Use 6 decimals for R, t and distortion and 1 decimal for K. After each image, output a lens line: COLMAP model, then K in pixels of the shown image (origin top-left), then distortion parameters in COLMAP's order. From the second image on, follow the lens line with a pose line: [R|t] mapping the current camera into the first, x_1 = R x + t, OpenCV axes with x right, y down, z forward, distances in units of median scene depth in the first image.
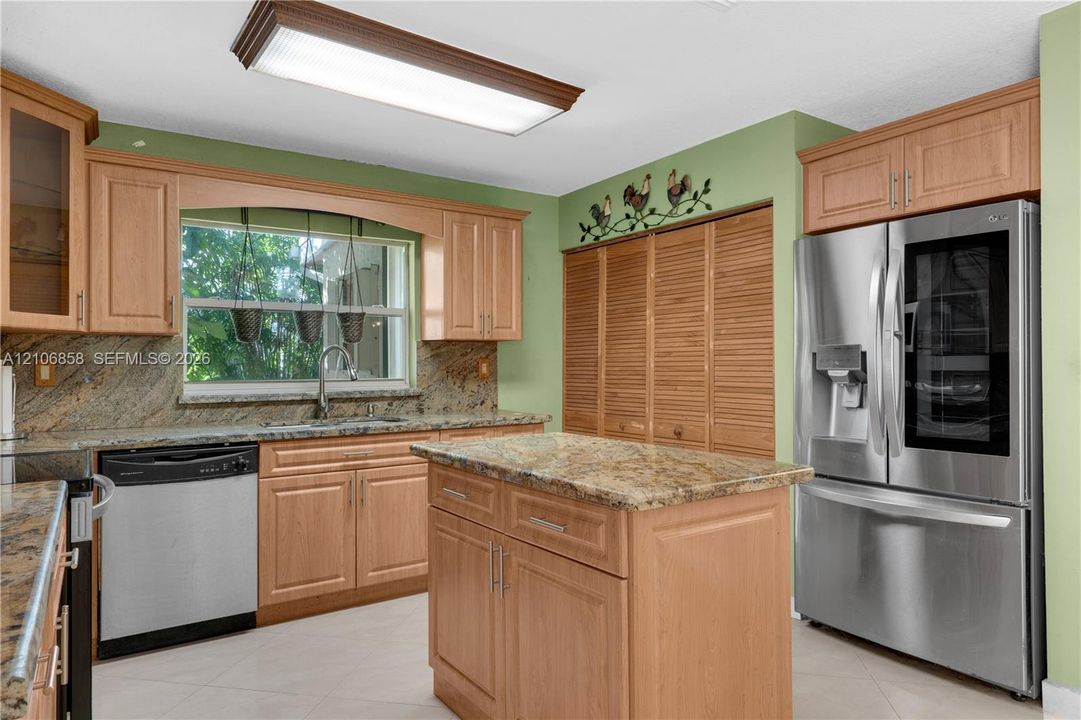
lens RADIAL K [[658.6, 0, 542.3], [0, 658.6, 360.1], [0, 0, 1]] dist [0.003174, 0.000274]
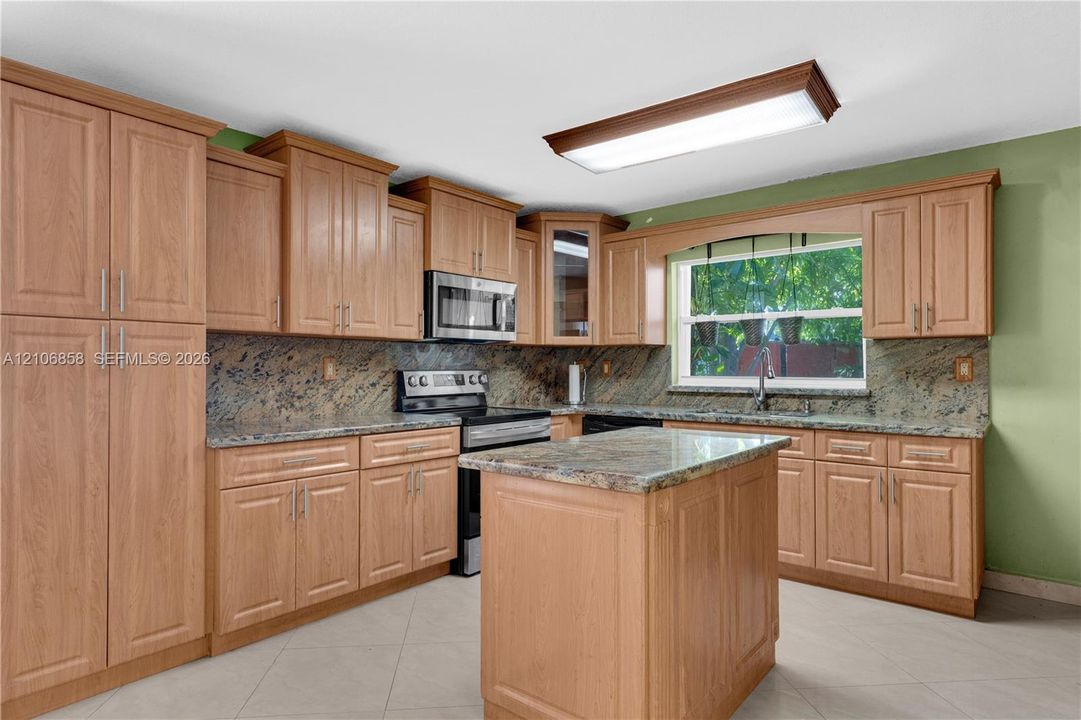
lens RADIAL K [[605.5, 0, 539.1], [0, 605.5, 364.9], [0, 0, 1]] dist [0.001774, 0.001179]
pose [[0.278264, 0.003276, -0.960499, 0.597245], [0.006644, 0.999964, 0.005335, -0.000617], [0.960482, -0.007866, 0.278232, 0.320534]]
